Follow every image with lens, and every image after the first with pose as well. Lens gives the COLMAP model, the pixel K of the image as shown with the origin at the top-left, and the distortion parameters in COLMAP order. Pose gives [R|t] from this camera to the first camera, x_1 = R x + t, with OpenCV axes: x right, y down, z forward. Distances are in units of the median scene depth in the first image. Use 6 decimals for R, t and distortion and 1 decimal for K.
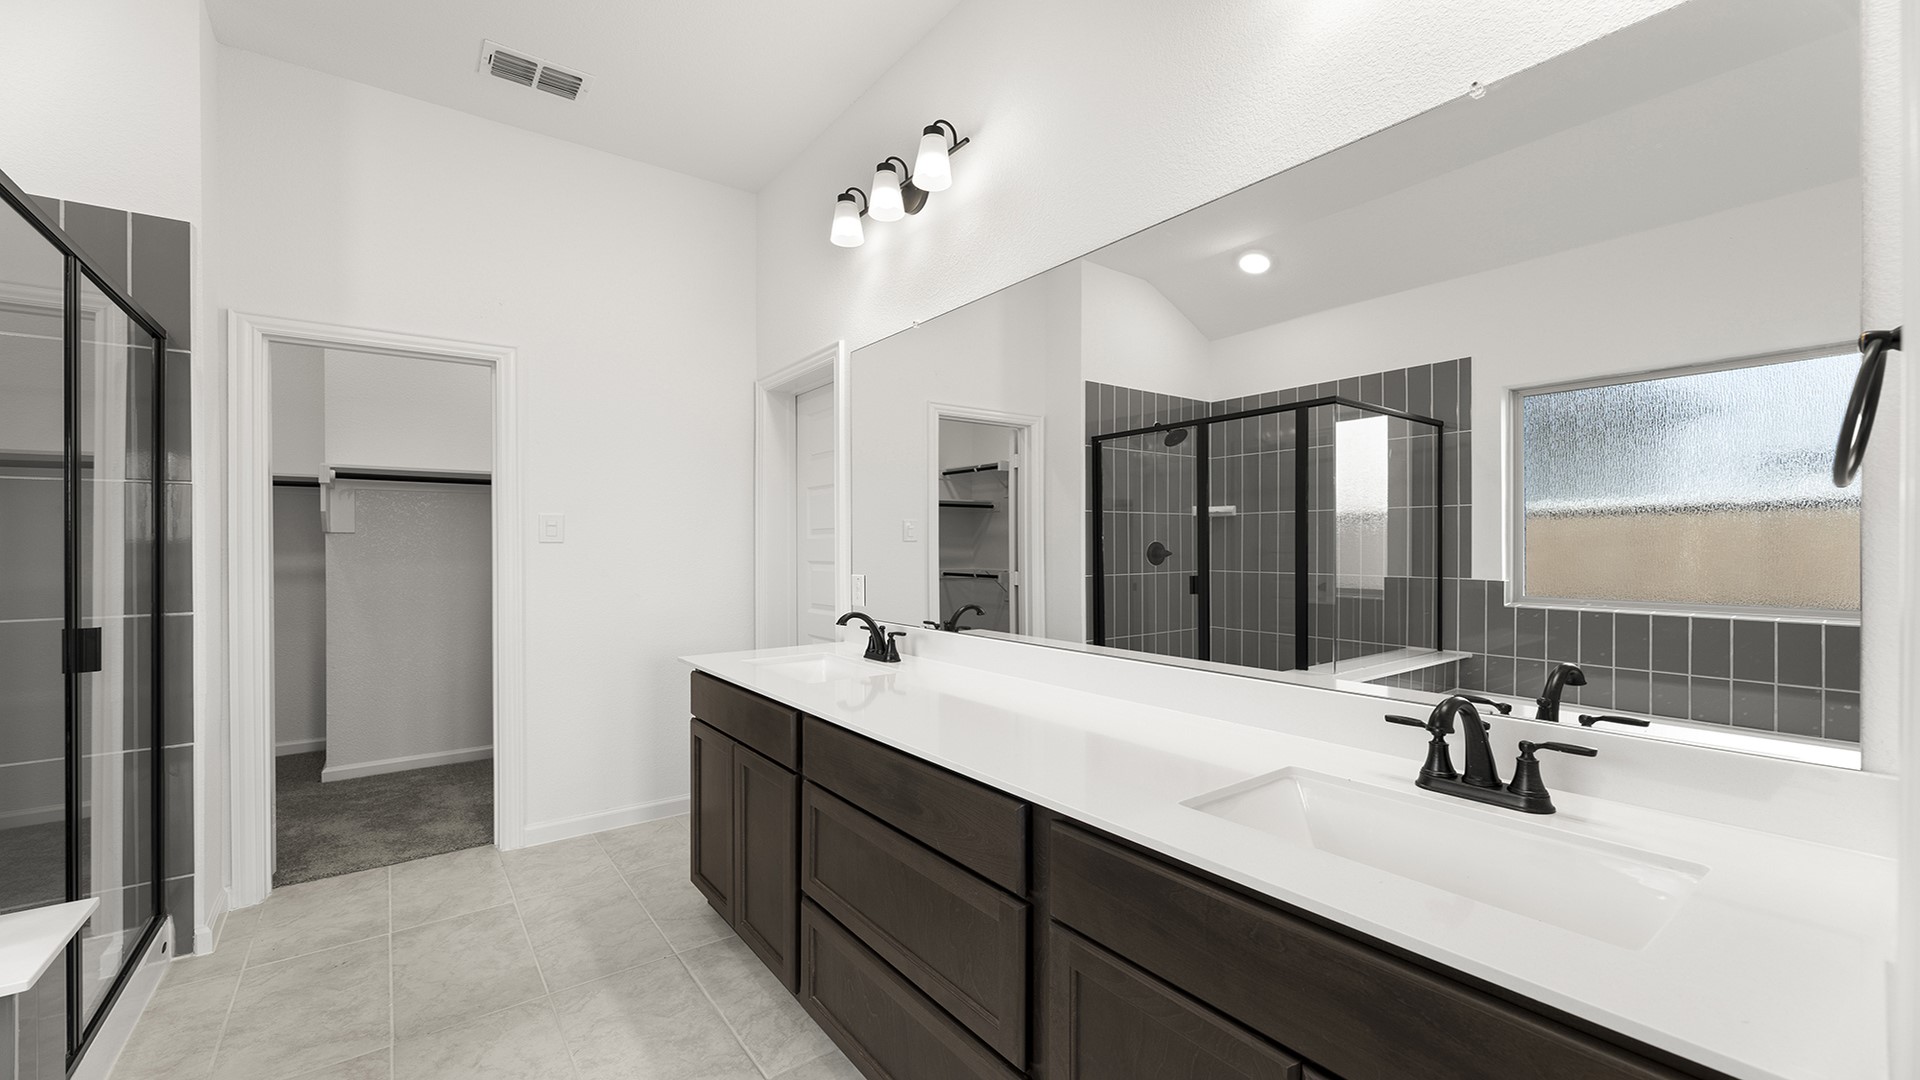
lens RADIAL K [[777.6, 0, 963.1], [0, 777.6, 543.3], [0, 0, 1]] dist [-0.000996, 0.000318]
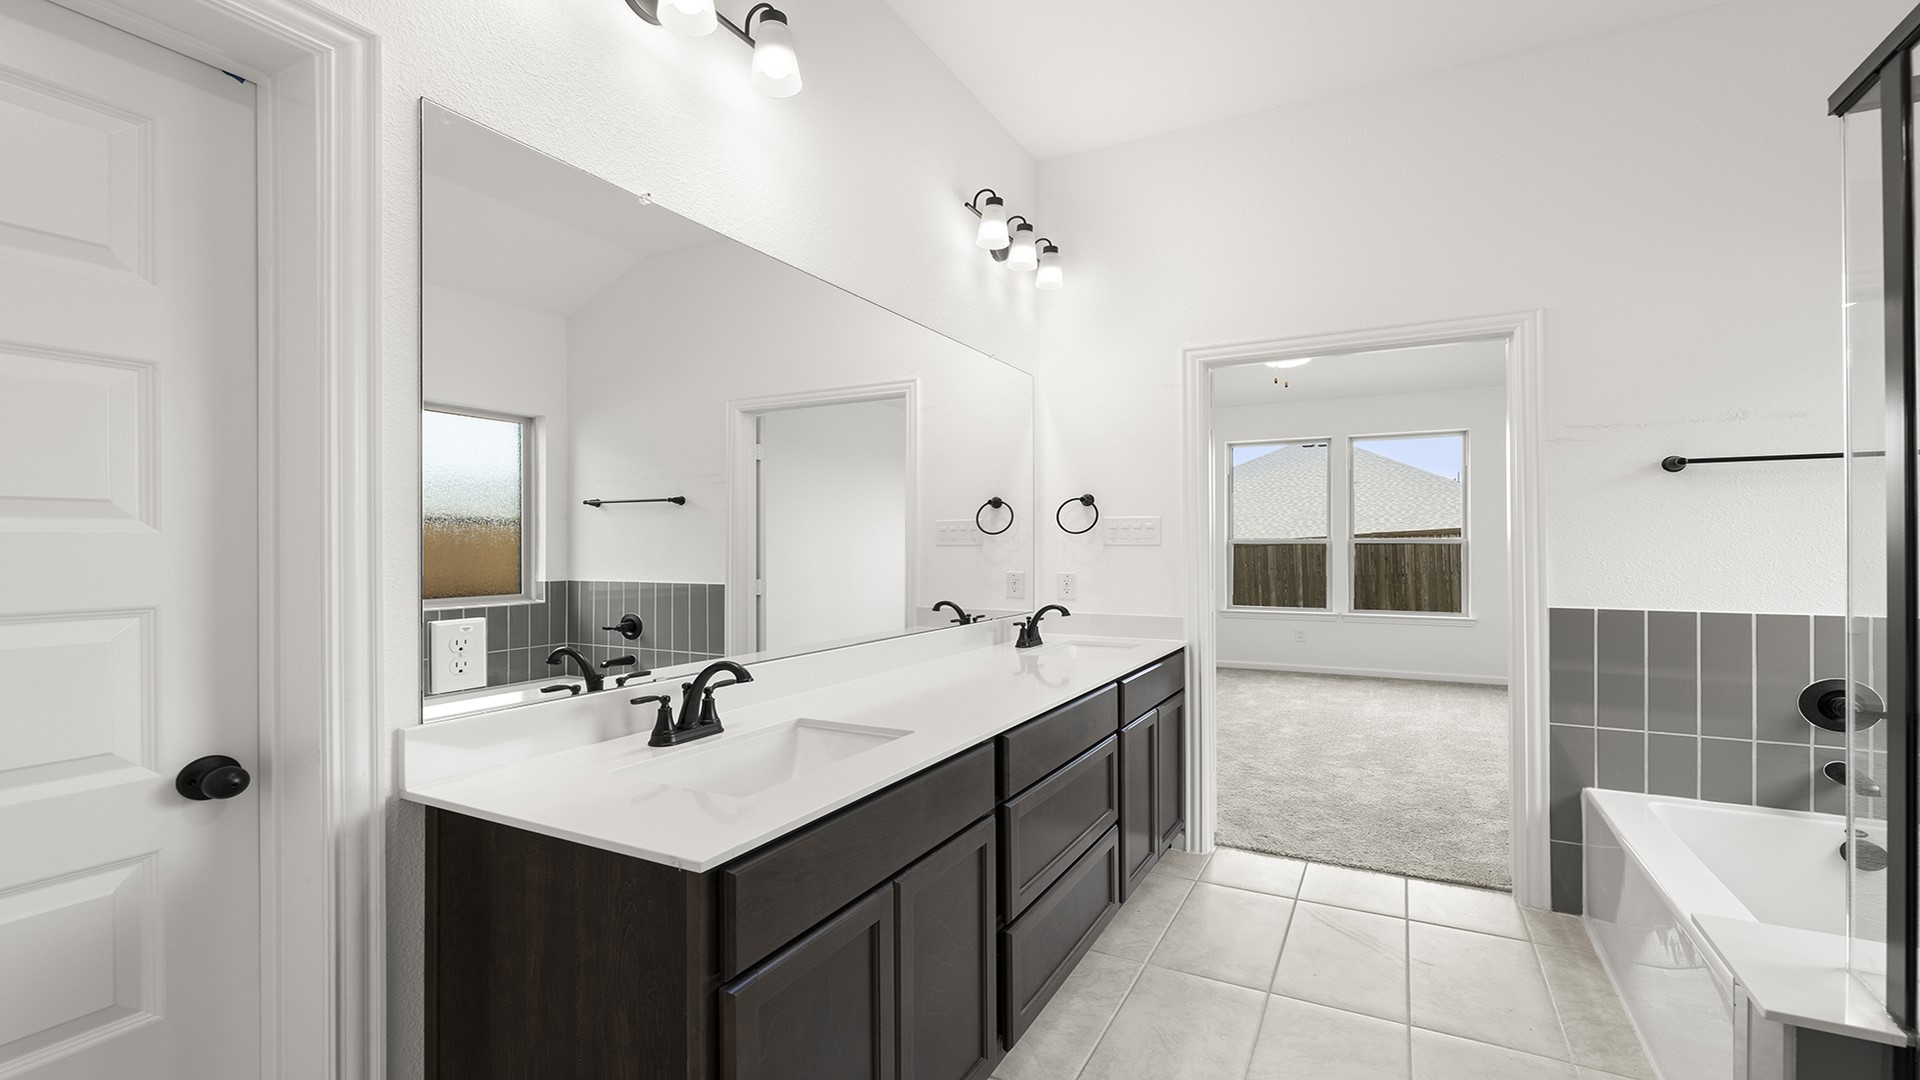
lens RADIAL K [[863.3, 0, 958.6], [0, 863.3, 546.4], [0, 0, 1]] dist [-0.000778, 0.000345]
pose [[-0.430966, 0.008749, 0.902326, -1.006330], [0.003844, 0.999962, -0.007860, 0.008916], [-0.902360, 0.000081, -0.430983, 1.353834]]
